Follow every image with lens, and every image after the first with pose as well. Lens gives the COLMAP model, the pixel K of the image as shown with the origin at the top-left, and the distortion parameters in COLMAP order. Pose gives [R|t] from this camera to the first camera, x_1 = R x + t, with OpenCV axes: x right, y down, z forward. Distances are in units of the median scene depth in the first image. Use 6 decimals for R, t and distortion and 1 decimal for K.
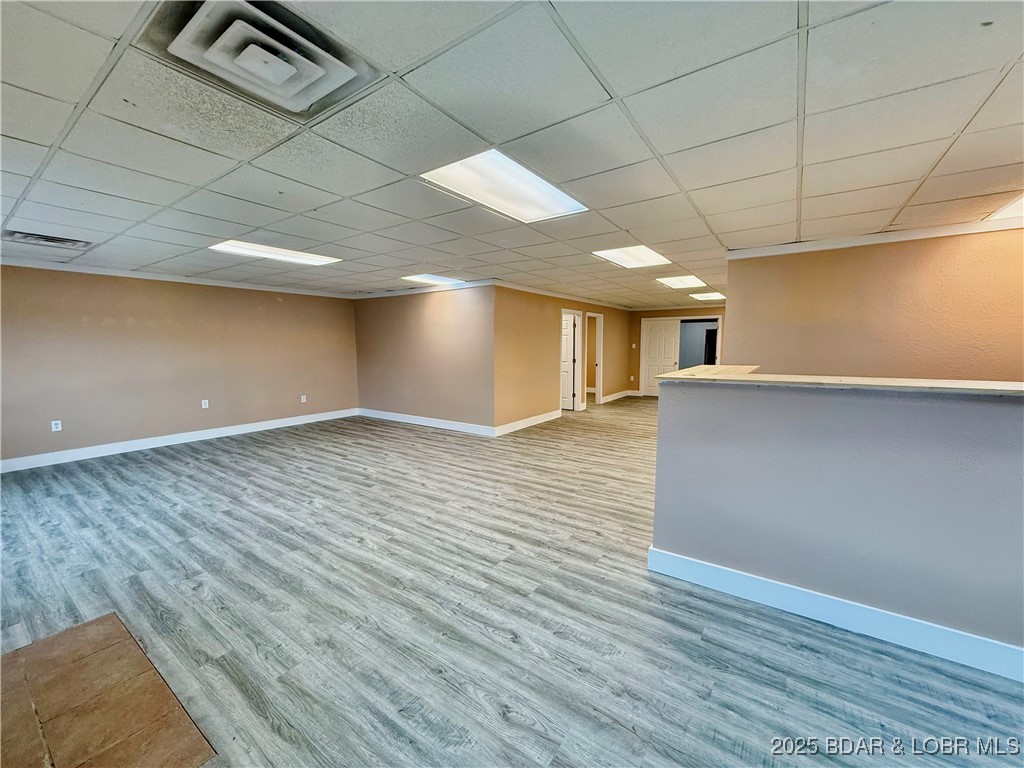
lens RADIAL K [[408.4, 0, 510.7], [0, 408.4, 387.9], [0, 0, 1]] dist [0.001125, 0.000798]
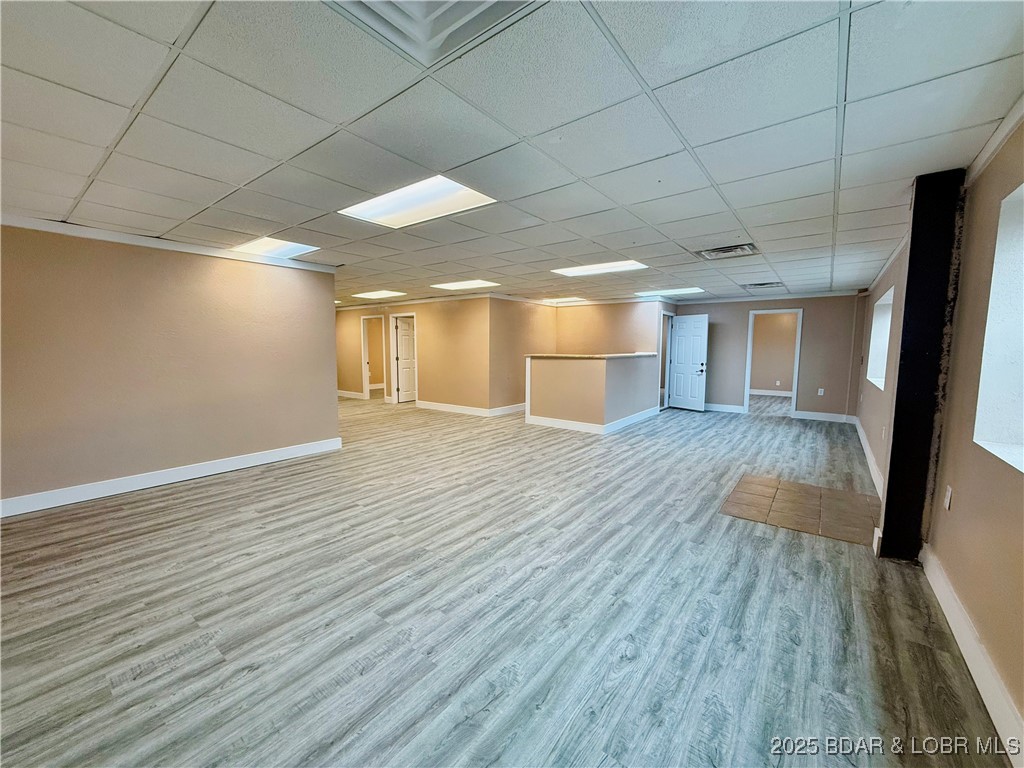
lens RADIAL K [[408.4, 0, 507.2], [0, 408.4, 385.4], [0, 0, 1]] dist [0.001125, 0.000798]
pose [[0.053524, -0.092647, 0.994259, -1.355794], [0.102591, 0.990928, 0.086813, -0.080983], [-0.993283, 0.097355, 0.062544, 0.893039]]
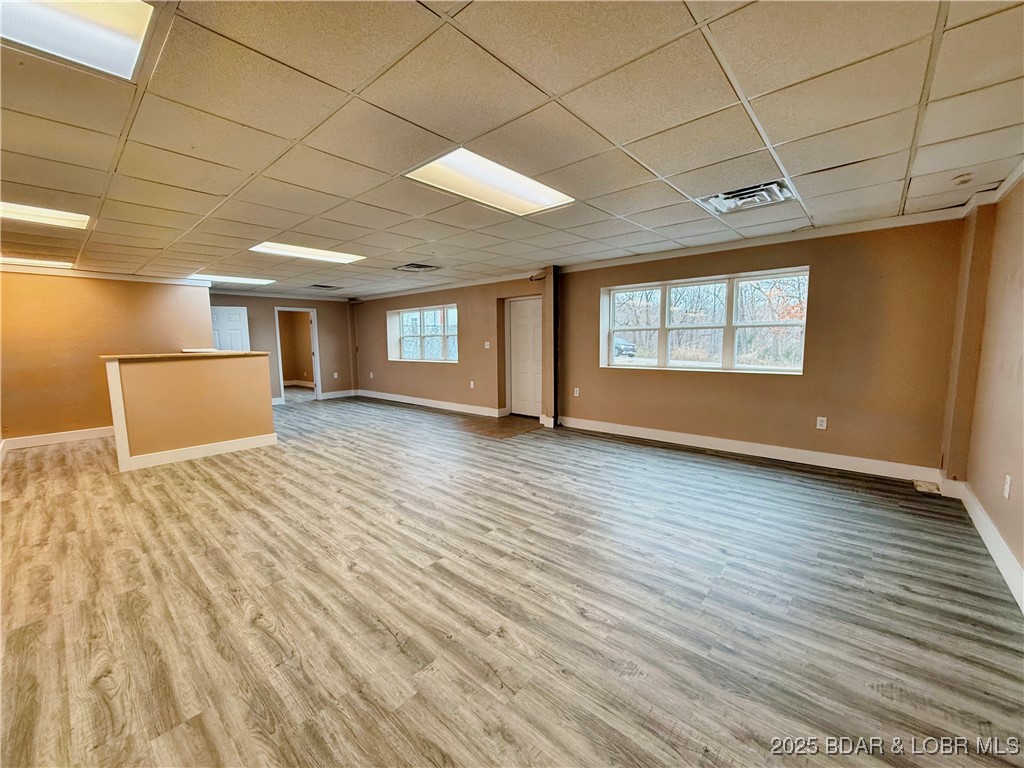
lens RADIAL K [[408.4, 0, 511.3], [0, 408.4, 384.7], [0, 0, 1]] dist [0.001125, 0.000798]
pose [[-0.993632, 0.005032, 0.112559, -0.707618], [0.029416, 0.975939, 0.216052, -0.176047], [-0.108764, 0.217987, -0.969872, 1.820424]]
